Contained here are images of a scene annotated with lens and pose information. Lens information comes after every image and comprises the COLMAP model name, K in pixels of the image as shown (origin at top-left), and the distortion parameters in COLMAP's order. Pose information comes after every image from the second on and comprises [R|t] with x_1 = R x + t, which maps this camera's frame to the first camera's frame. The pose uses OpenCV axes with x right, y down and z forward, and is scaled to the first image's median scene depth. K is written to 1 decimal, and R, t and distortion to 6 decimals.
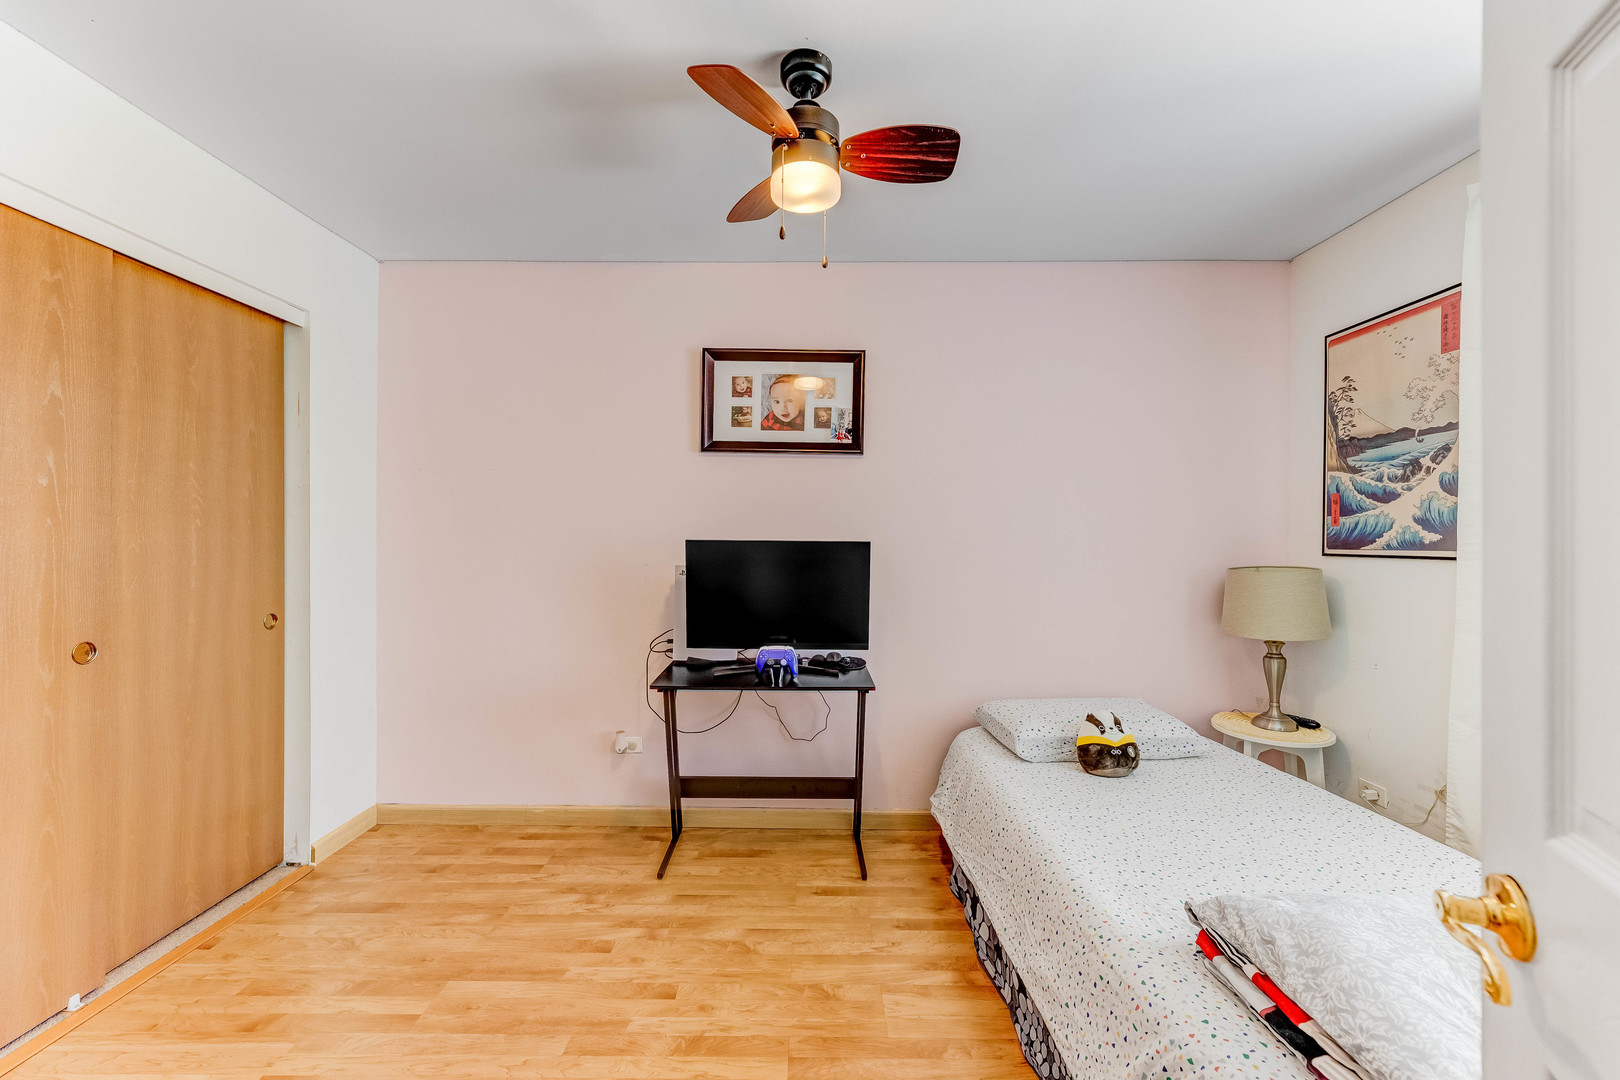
lens RADIAL K [[648.9, 0, 802.6], [0, 648.9, 540.4], [0, 0, 1]] dist [0.002745, 0.000078]
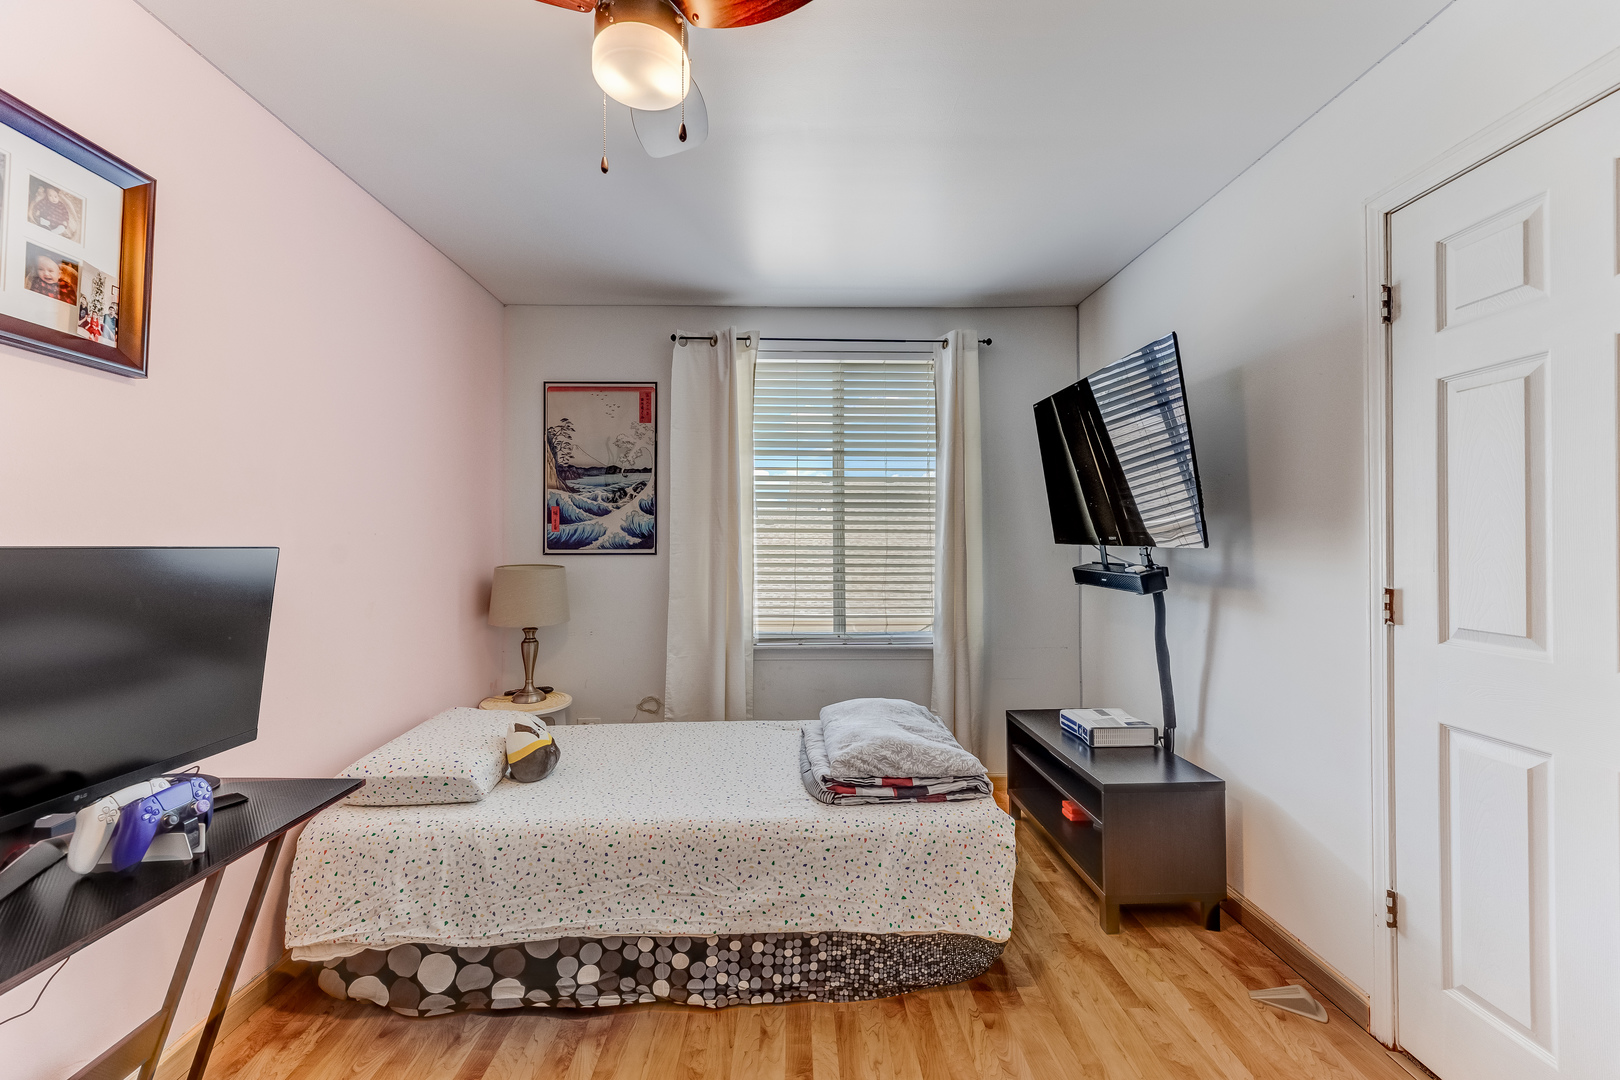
lens RADIAL K [[648.9, 0, 802.4], [0, 648.9, 536.2], [0, 0, 1]] dist [0.002745, 0.000078]
pose [[-0.028632, 0.008653, 0.999553, -0.510534], [0.002398, 0.999960, -0.008588, -0.001030], [-0.999587, 0.002151, -0.028652, 0.578824]]
